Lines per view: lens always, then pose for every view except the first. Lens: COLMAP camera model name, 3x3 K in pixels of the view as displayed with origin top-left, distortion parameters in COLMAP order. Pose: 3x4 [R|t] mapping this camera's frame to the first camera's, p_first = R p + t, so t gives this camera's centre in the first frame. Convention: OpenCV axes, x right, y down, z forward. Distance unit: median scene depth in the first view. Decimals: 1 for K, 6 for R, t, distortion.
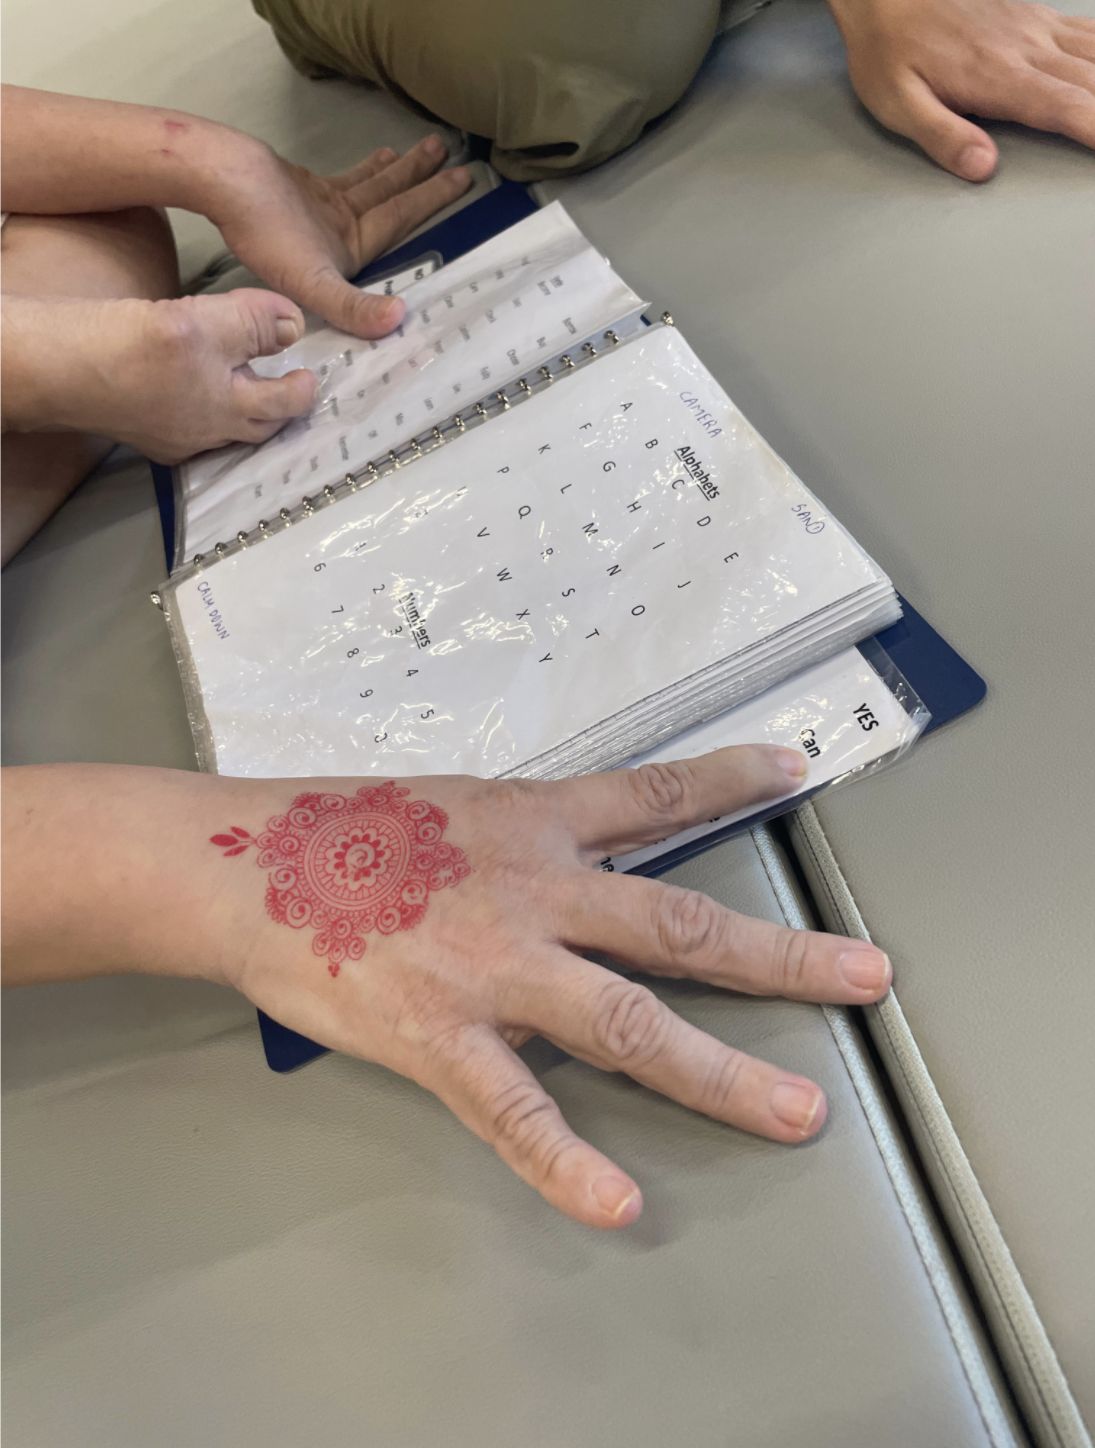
lens RADIAL K [[1143.2, 0, 547.5], [0, 1143.2, 724.0], [0, 0, 1]] dist [0.075288, -0.003262]
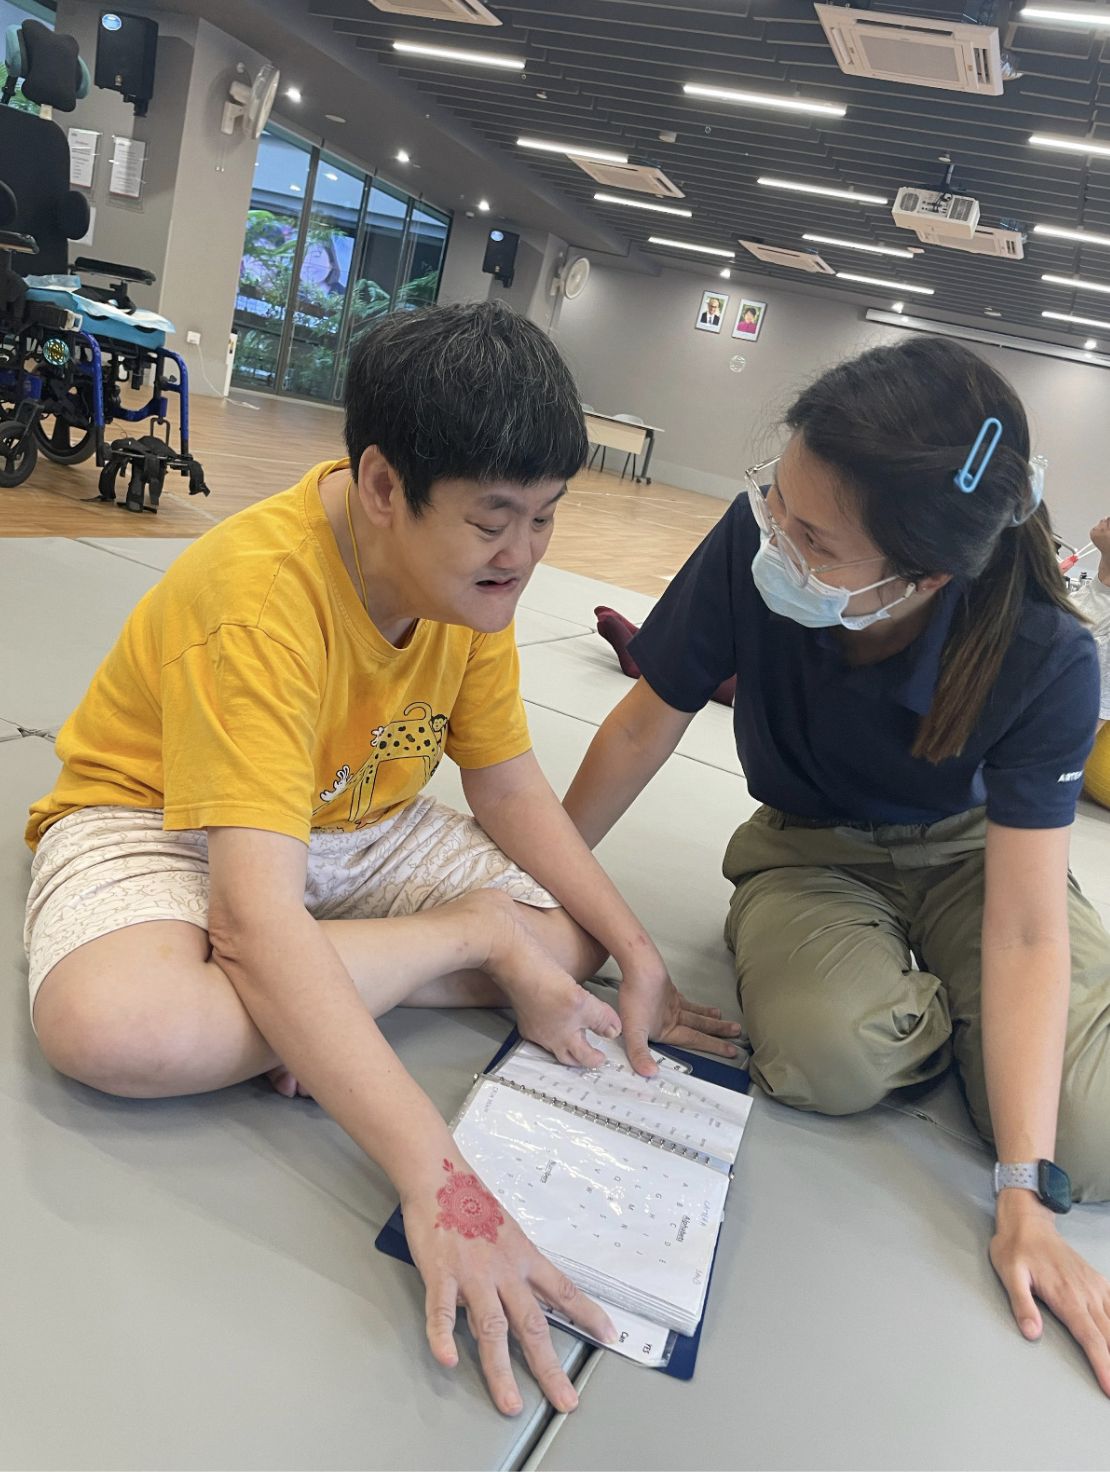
lens RADIAL K [[1162.2, 0, 555.0], [0, 1162.2, 736.0], [0, 0, 1]] dist [0.075288, -0.003262]
pose [[0.657174, 0.645408, -0.389321, 0.184917], [-0.752898, 0.537716, -0.379481, 0.246446], [-0.035576, 0.542504, 0.839300, -1.093624]]
